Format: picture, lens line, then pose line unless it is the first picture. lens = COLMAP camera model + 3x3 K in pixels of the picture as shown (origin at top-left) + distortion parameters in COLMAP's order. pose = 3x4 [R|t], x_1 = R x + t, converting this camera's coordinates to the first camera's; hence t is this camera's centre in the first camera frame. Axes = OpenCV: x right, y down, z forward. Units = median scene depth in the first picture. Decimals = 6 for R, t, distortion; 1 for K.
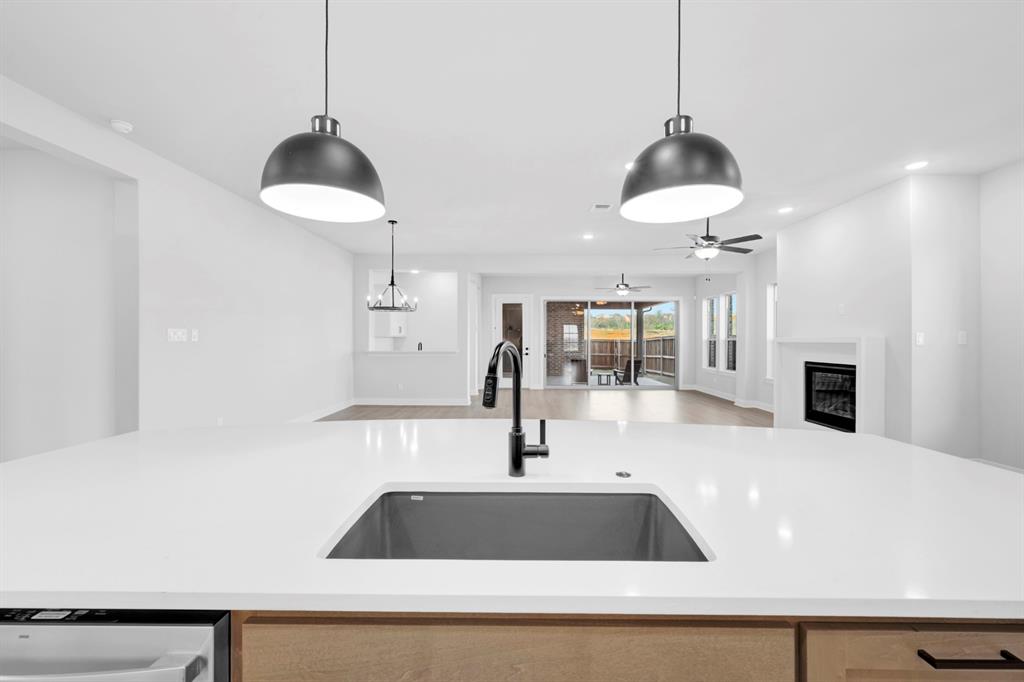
lens RADIAL K [[407.9, 0, 516.9], [0, 407.9, 338.5], [0, 0, 1]] dist [-0.000060, -0.000011]
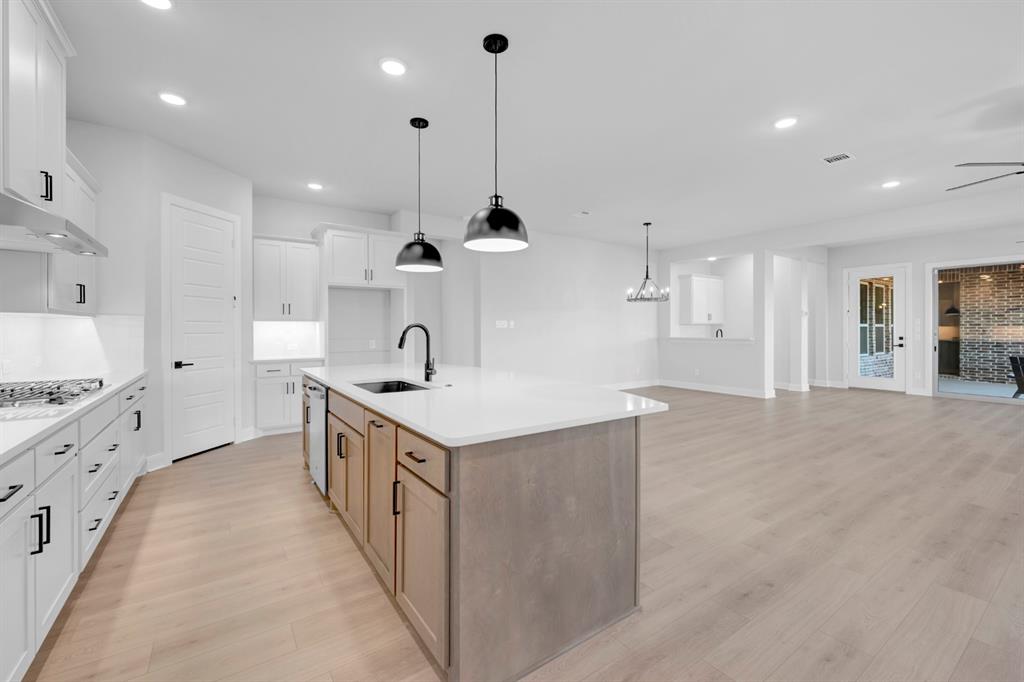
lens RADIAL K [[428.5, 0, 517.1], [0, 428.5, 330.6], [0, 0, 1]] dist [0.000897, 0.000059]
pose [[0.579383, -0.000974, -0.815055, 0.251423], [0.005779, 0.999979, 0.002912, 0.005108], [0.815035, -0.006397, 0.579376, -0.001317]]
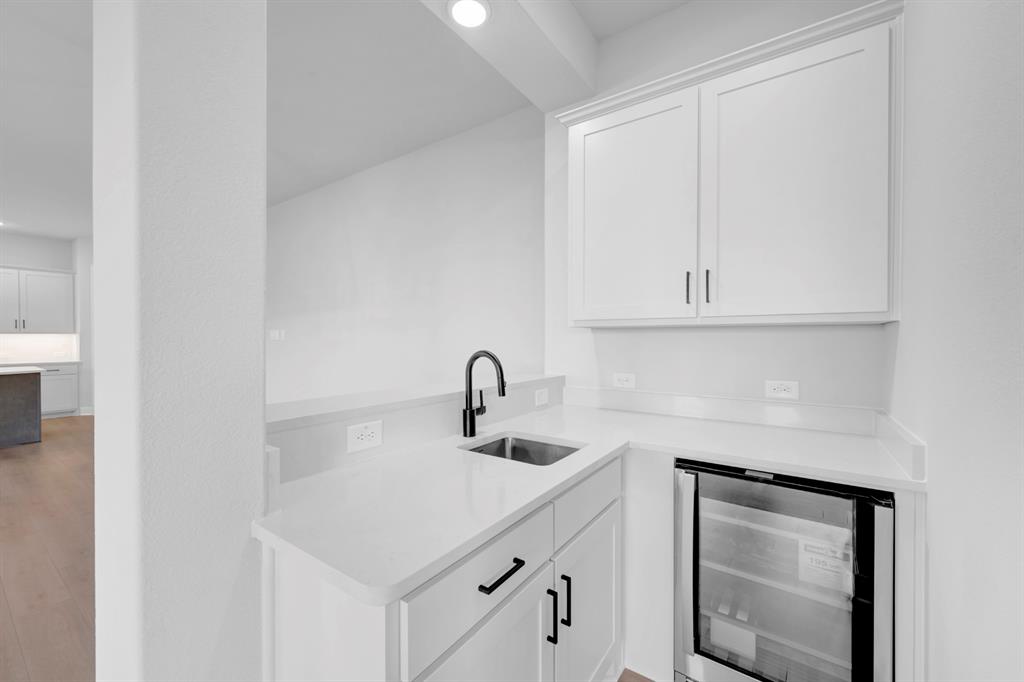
lens RADIAL K [[403.6, 0, 517.0], [0, 403.6, 339.9], [0, 0, 1]] dist [0.000326, -0.000107]
pose [[-0.560271, 0.001713, -0.828308, -0.068886], [-0.000346, 0.999997, 0.002302, 0.001529], [0.828309, 0.001577, -0.560269, 0.860687]]
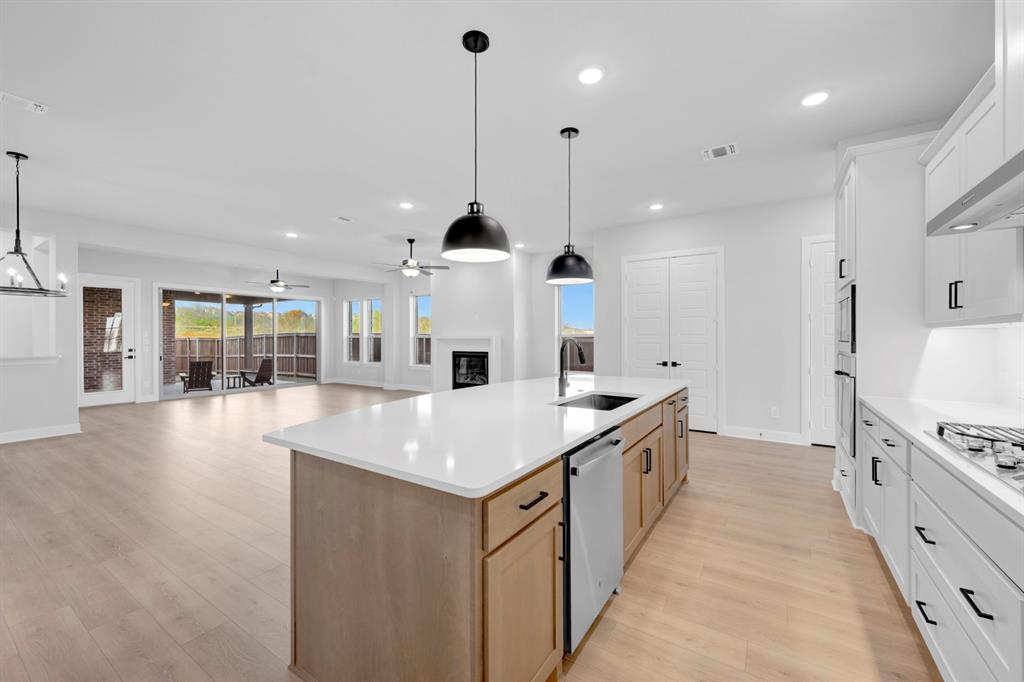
lens RADIAL K [[404.8, 0, 516.4], [0, 404.8, 337.2], [0, 0, 1]] dist [0.000658, -0.000267]
pose [[0.533365, -0.003672, 0.845877, -0.228254], [0.001792, 0.999993, 0.003211, -0.000229], [-0.845883, -0.000197, 0.533368, -0.001492]]
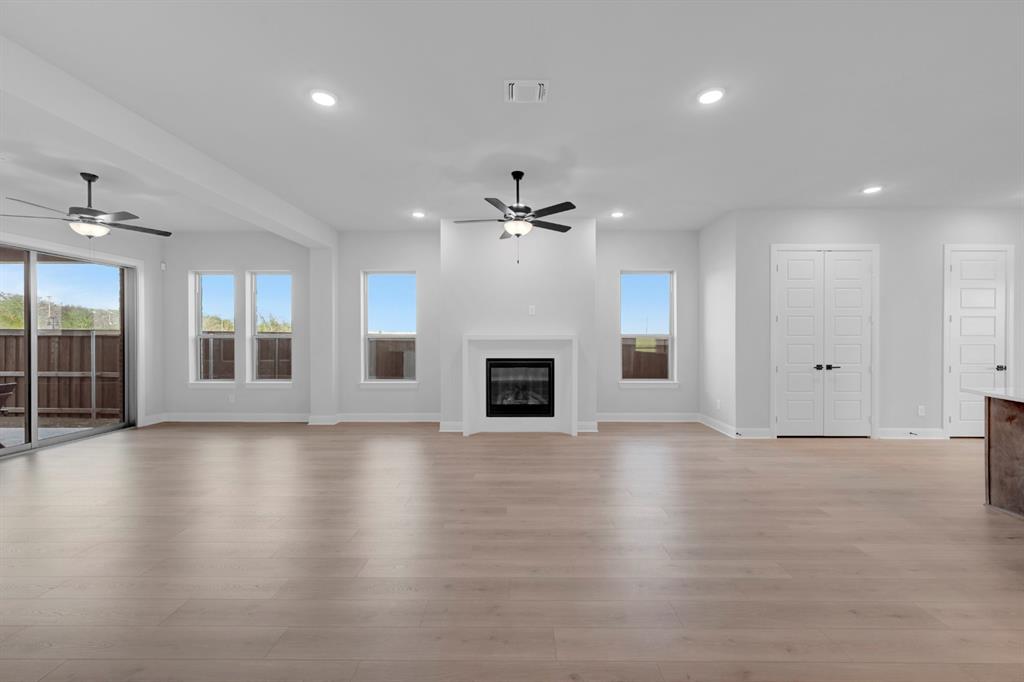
lens RADIAL K [[403.6, 0, 517.0], [0, 403.6, 339.9], [0, 0, 1]] dist [0.000326, -0.000107]
pose [[-0.002057, -0.007350, 0.999971, -0.154910], [-0.001215, 0.999972, 0.007348, 0.001059], [-0.999997, -0.001199, -0.002066, 0.482091]]
